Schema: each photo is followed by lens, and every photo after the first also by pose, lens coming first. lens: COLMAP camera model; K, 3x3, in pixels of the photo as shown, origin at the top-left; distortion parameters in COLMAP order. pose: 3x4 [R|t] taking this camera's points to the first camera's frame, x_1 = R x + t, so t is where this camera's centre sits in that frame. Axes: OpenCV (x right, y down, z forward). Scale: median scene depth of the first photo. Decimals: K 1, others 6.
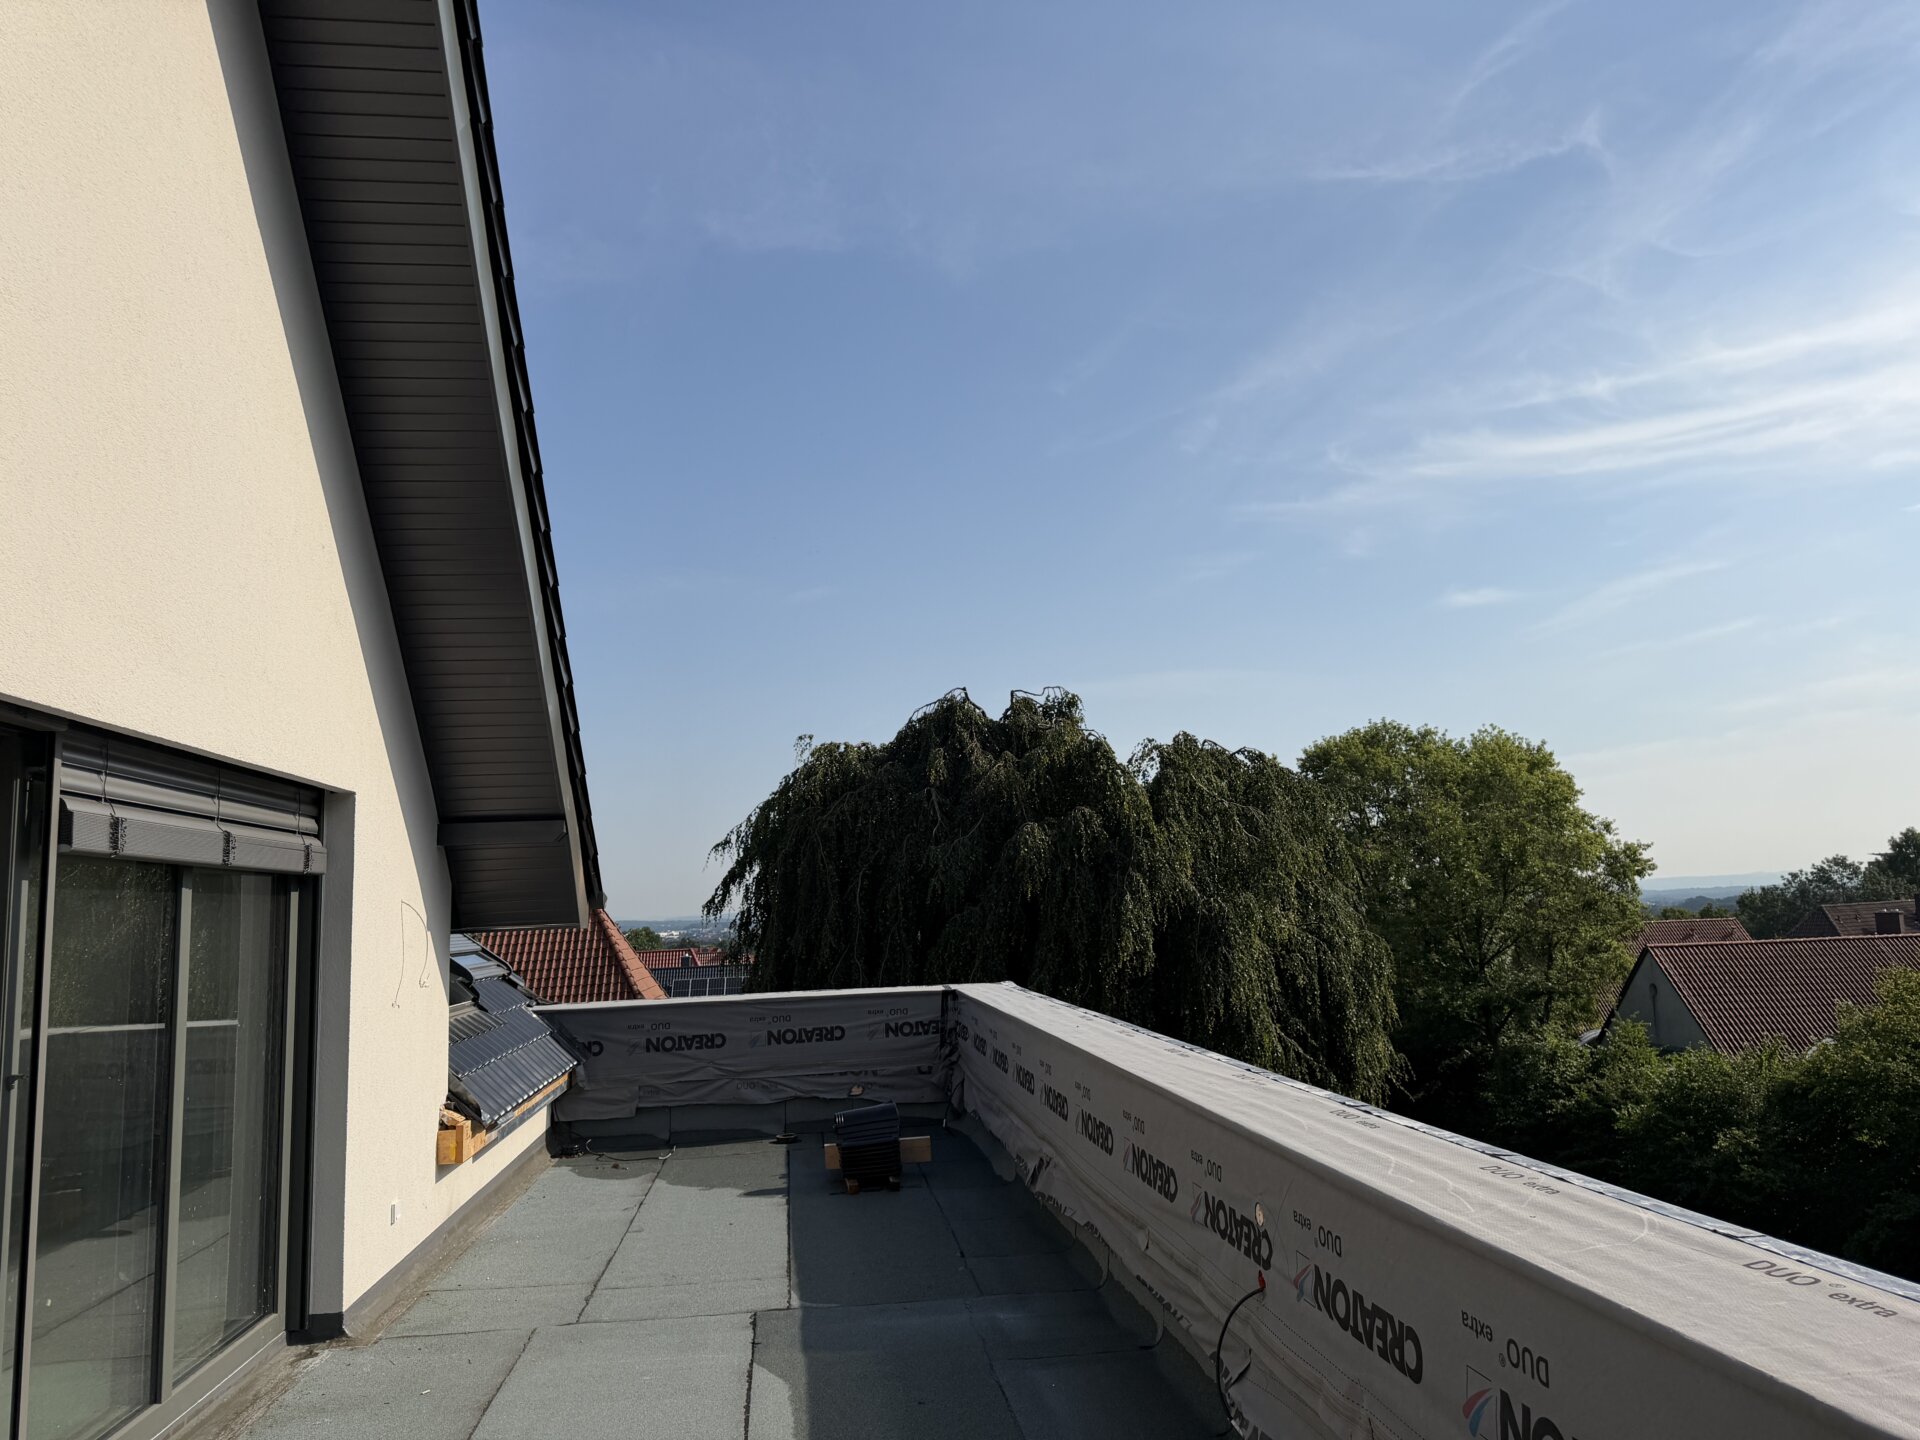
lens RADIAL K [[1339.8, 0, 991.1], [0, 1339.8, 716.7], [0, 0, 1]] dist [0.138915, -0.296793]
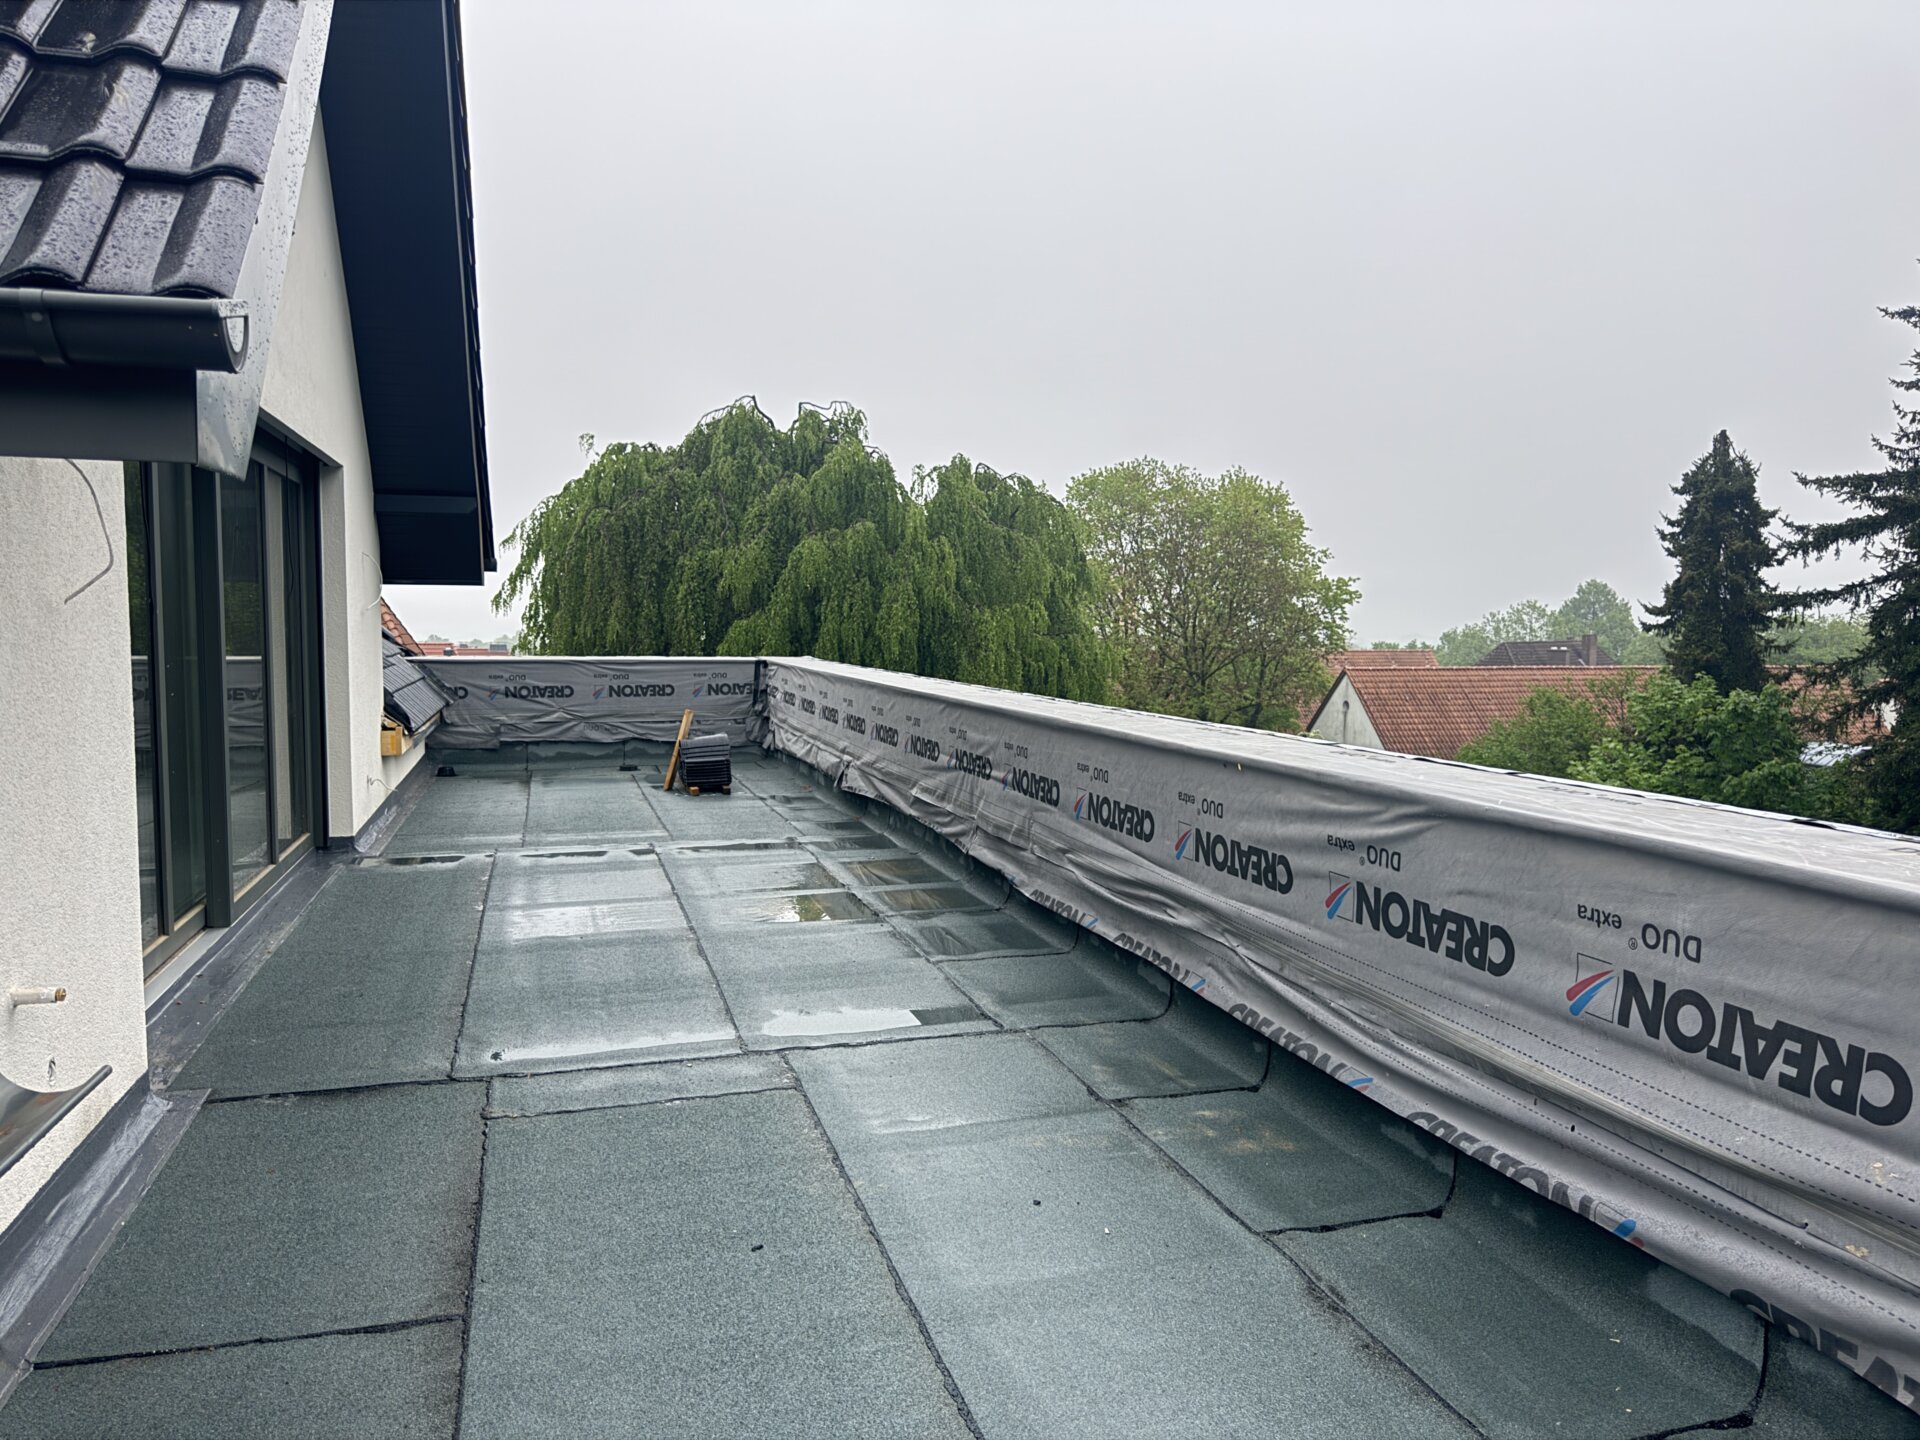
lens RADIAL K [[1348.0, 0, 960.0], [0, 1348.0, 720.0], [0, 0, 1]] dist [0.112032, -0.000328]
pose [[0.988086, 0.033791, 0.150147, -0.014812], [-0.064456, 0.976775, 0.204343, -0.003591], [-0.139755, -0.211586, 0.967316, -0.099788]]
